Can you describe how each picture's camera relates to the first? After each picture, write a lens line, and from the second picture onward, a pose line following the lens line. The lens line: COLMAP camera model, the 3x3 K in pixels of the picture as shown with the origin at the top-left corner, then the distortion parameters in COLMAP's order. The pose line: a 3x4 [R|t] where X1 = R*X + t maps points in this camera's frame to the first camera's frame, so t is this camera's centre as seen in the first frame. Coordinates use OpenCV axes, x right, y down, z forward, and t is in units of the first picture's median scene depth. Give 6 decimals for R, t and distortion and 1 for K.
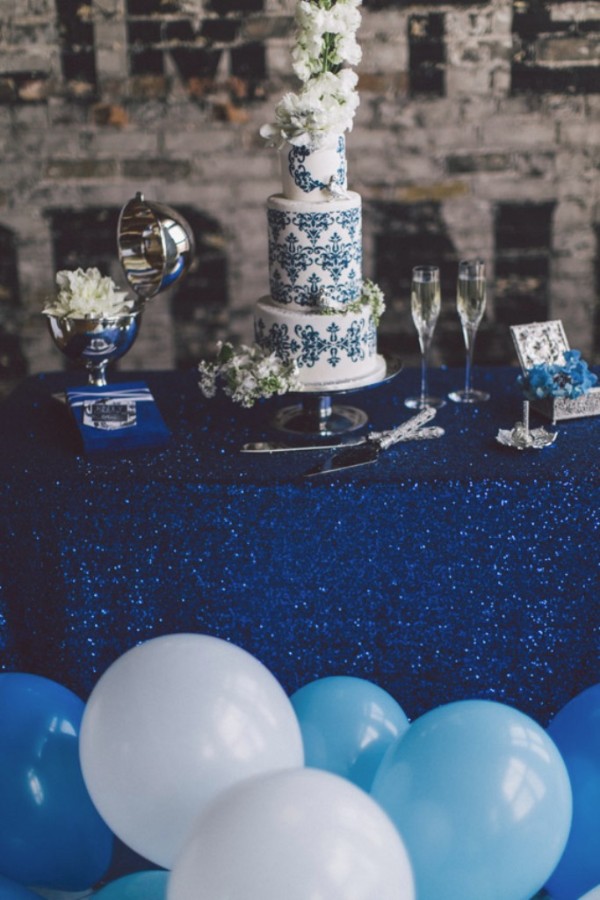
lens RADIAL K [[1316.7, 0, 302.3], [0, 1316.7, 445.7], [0, 0, 1]] dist [-0.006367, 0.068766]
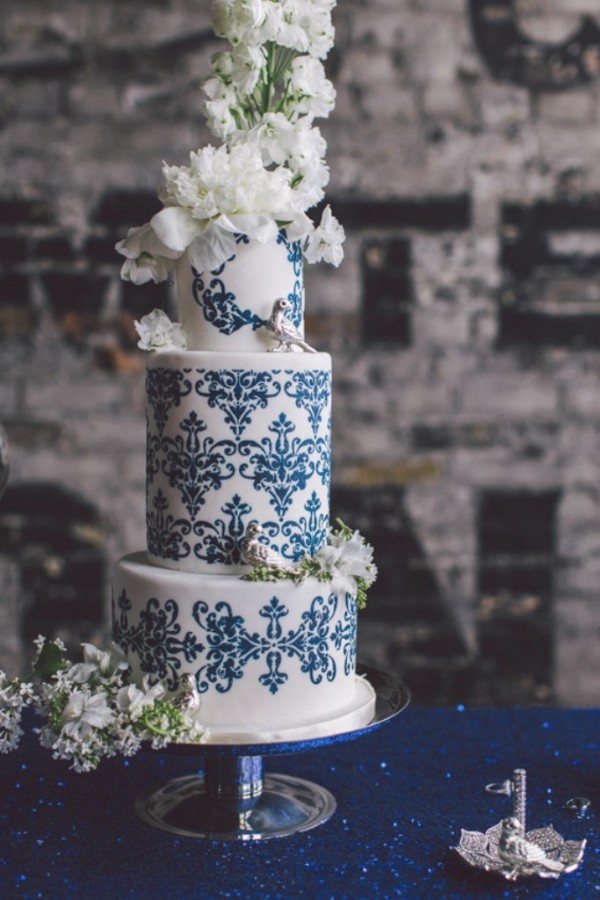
lens RADIAL K [[1308.7, 0, 301.1], [0, 1308.7, 451.1], [0, 0, 1]] dist [-0.000860, 0.052153]
pose [[0.997361, 0.030456, 0.065910, 0.000252], [-0.011681, 0.963250, -0.268354, -0.016846], [-0.071660, 0.266876, 0.961063, 0.508525]]
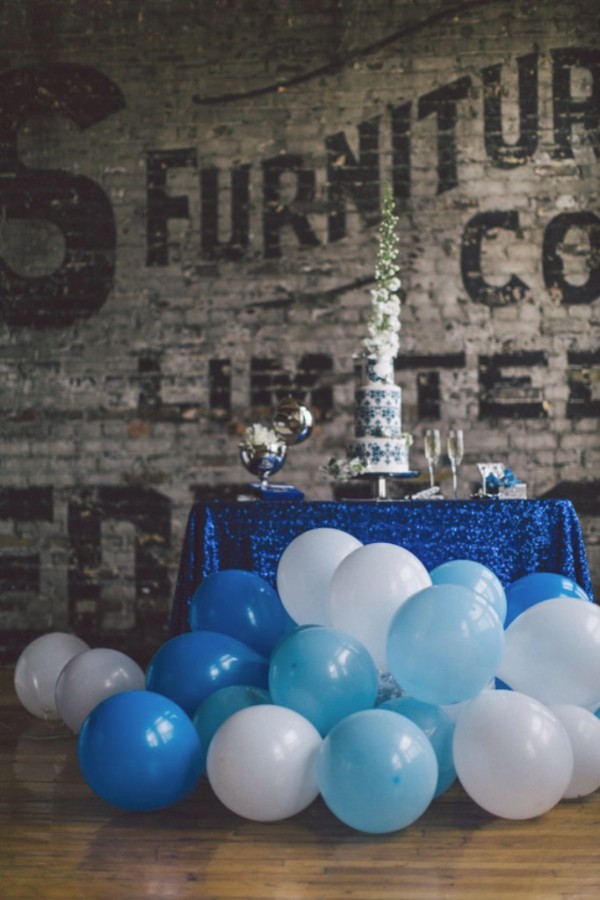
lens RADIAL K [[1308.7, 0, 301.1], [0, 1308.7, 451.1], [0, 0, 1]] dist [-0.000860, 0.052153]
pose [[0.999811, 0.019081, -0.003641, -0.098291], [-0.018991, 0.920774, -0.389634, 0.680403], [-0.004082, 0.389629, 0.920963, -0.820050]]
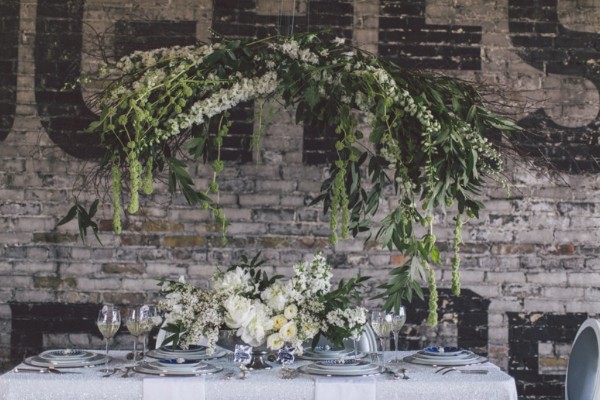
lens RADIAL K [[872.5, 0, 294.5], [0, 872.5, 196.7], [0, 0, 1]] dist [-0.000860, 0.052153]
pose [[0.993608, 0.051026, 0.100697, -1.536175], [-0.009290, 0.925946, -0.377541, 0.223320], [-0.112504, 0.374192, 0.920502, -0.197283]]
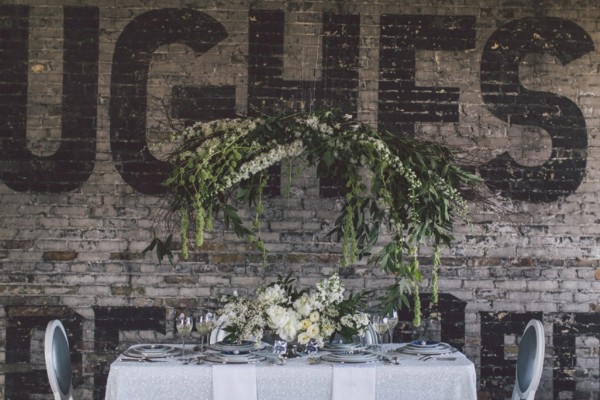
lens RADIAL K [[852.4, 0, 300.0], [0, 852.4, 200.0], [0, 0, 1]] dist [0.006372, 0.006410]
pose [[0.994157, 0.042836, 0.099084, -1.626873], [-0.004099, 0.932213, -0.361887, 0.314595], [-0.107869, 0.359367, 0.926941, -0.709221]]
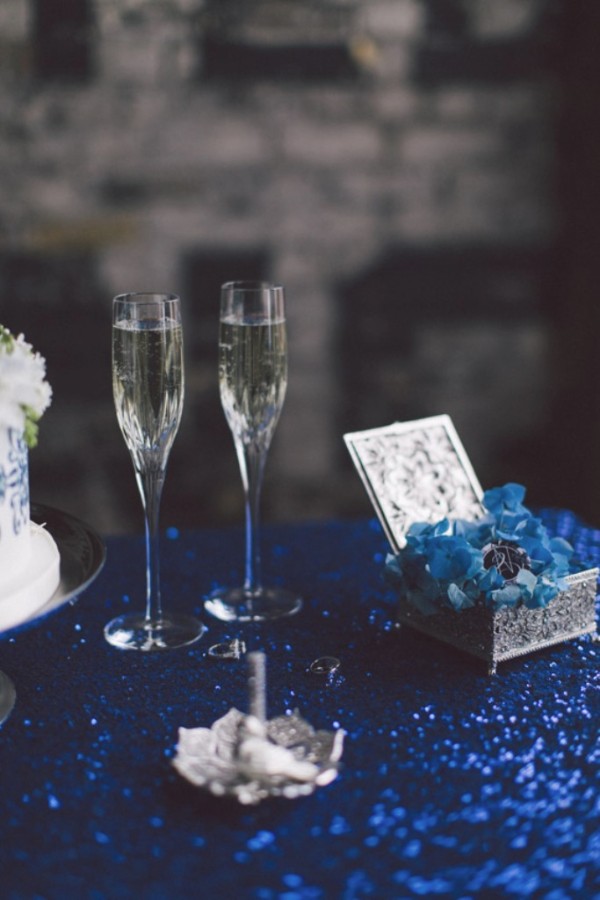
lens RADIAL K [[1316.7, 0, 302.3], [0, 1316.7, 445.7], [0, 0, 1]] dist [-0.006367, 0.068766]
pose [[0.957228, -0.043956, 0.285976, 0.024489], [0.069334, 0.994443, -0.079226, -0.057347], [-0.280905, 0.095665, 0.954956, 0.629365]]
